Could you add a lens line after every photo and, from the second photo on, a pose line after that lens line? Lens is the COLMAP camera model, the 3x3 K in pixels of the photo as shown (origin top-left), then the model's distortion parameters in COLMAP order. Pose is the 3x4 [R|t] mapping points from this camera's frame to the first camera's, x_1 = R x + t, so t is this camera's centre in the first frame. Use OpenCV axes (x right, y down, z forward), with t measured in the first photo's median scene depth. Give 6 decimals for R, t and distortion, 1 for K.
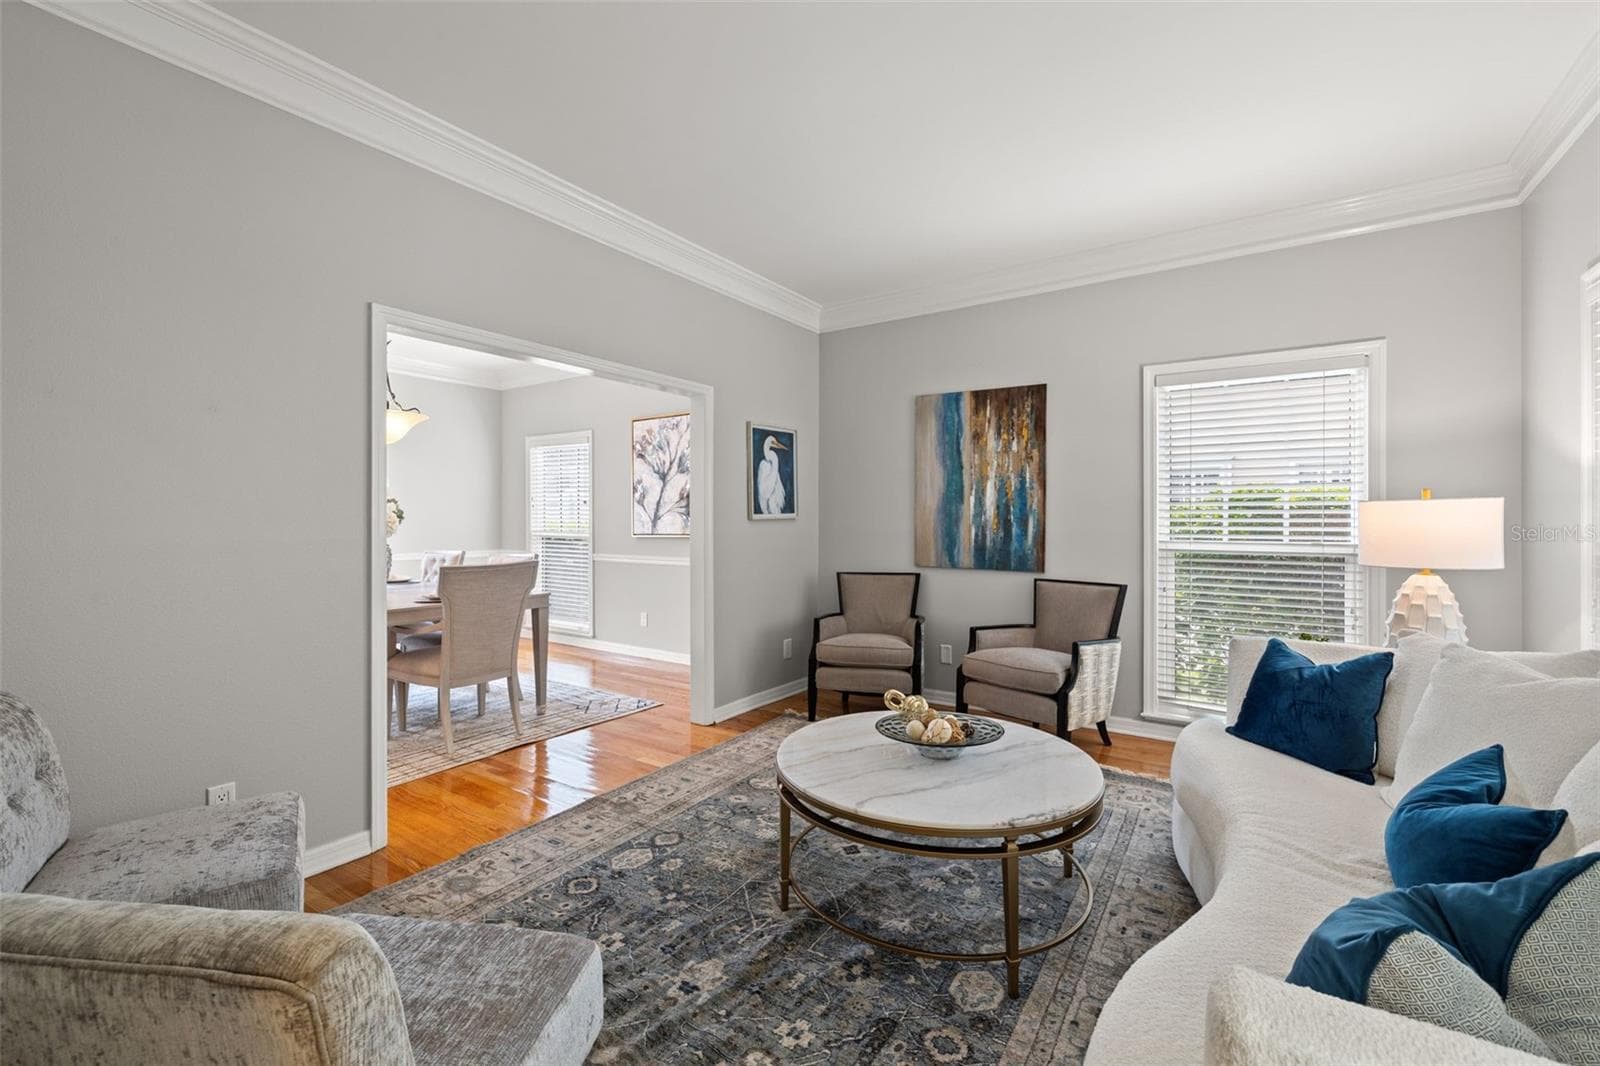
lens RADIAL K [[672.8, 0, 798.9], [0, 672.8, 526.3], [0, 0, 1]] dist [0.000243, -0.000227]
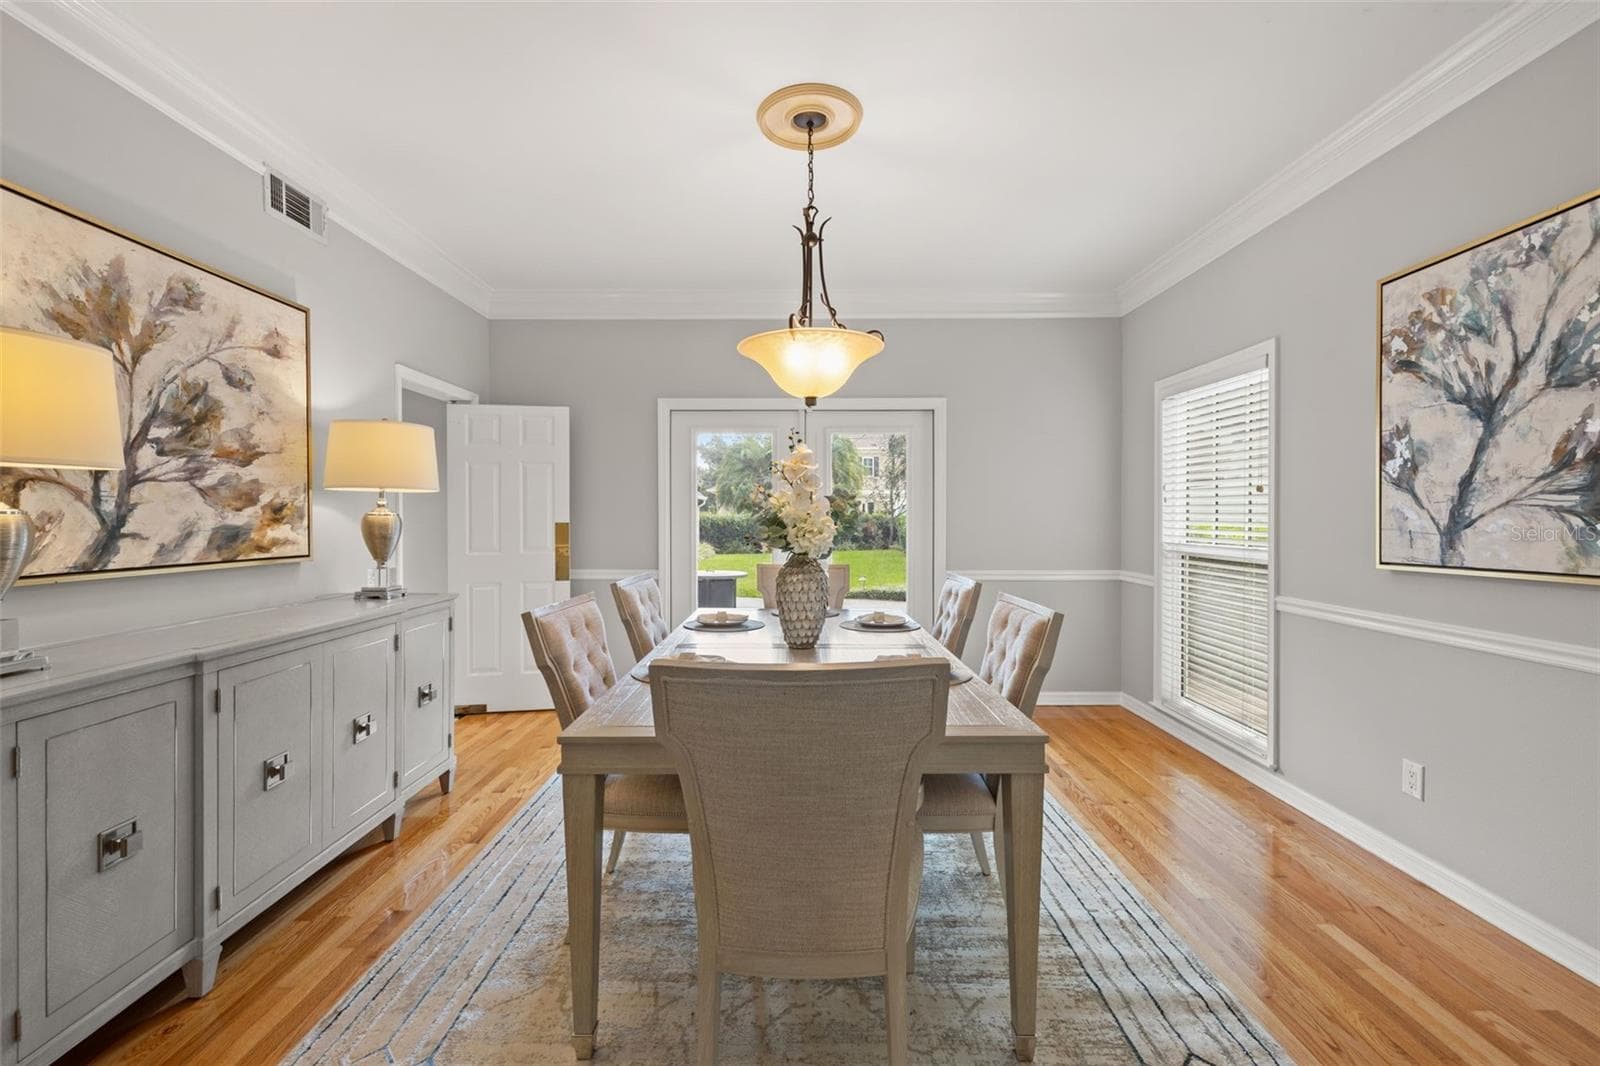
lens RADIAL K [[672.8, 0, 796.4], [0, 672.8, 524.6], [0, 0, 1]] dist [0.000243, -0.000227]
pose [[0.553929, 0.006461, -0.832539, -0.104330], [-0.007562, 0.999968, 0.002729, -0.009645], [0.832530, 0.004784, 0.553960, 0.487497]]
